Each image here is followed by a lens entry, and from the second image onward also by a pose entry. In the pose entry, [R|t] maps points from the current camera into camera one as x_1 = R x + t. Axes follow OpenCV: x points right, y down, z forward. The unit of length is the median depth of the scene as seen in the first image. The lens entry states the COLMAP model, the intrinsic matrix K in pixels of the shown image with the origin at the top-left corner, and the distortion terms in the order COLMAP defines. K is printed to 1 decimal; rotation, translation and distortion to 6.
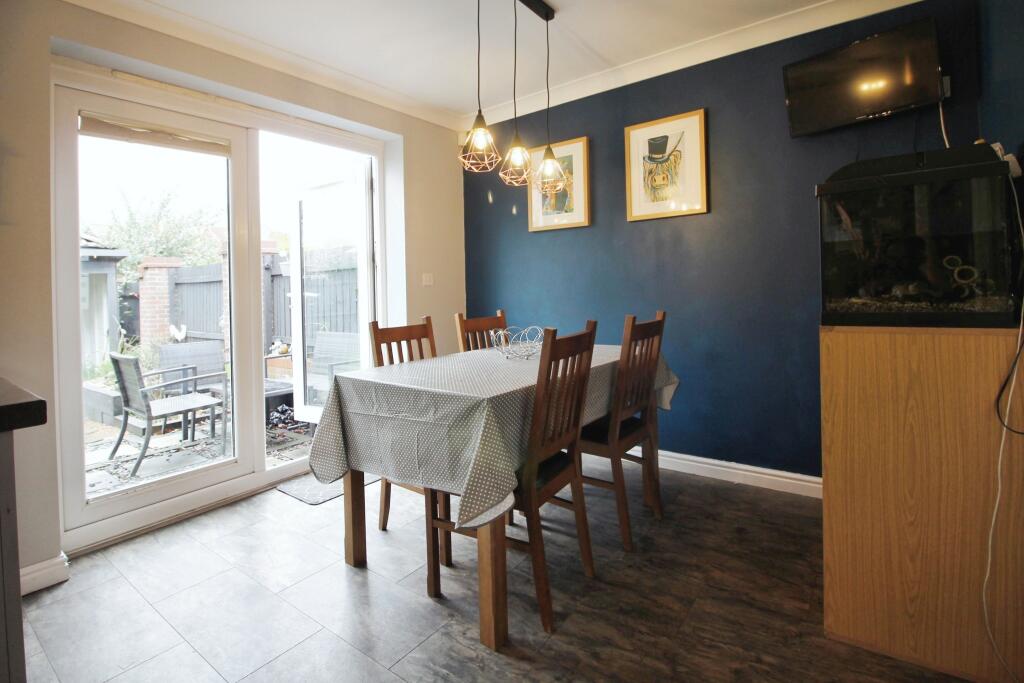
lens RADIAL K [[495.7, 0, 493.3], [0, 495.7, 292.8], [0, 0, 1]] dist [-0.014197, -0.000166]
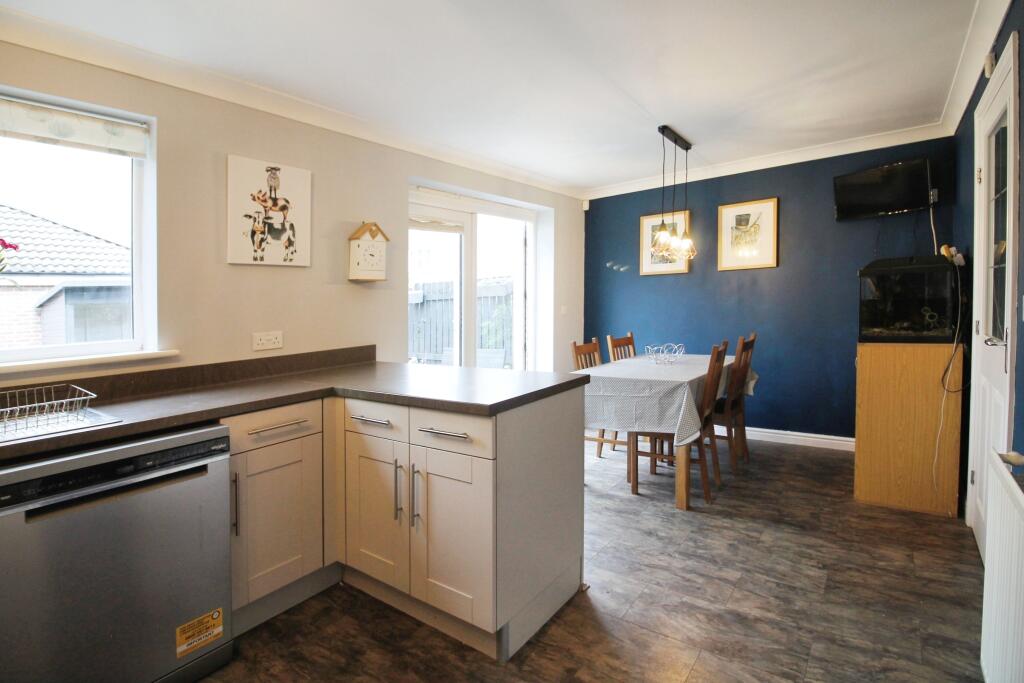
lens RADIAL K [[491.3, 0, 512.0], [0, 491.3, 341.5], [0, 0, 1]] dist [-0.000817, -0.000222]
pose [[0.999886, -0.011377, 0.009957, -0.546437], [0.010672, 0.997613, 0.068229, -0.064858], [-0.010710, -0.068114, 0.997620, -0.699210]]
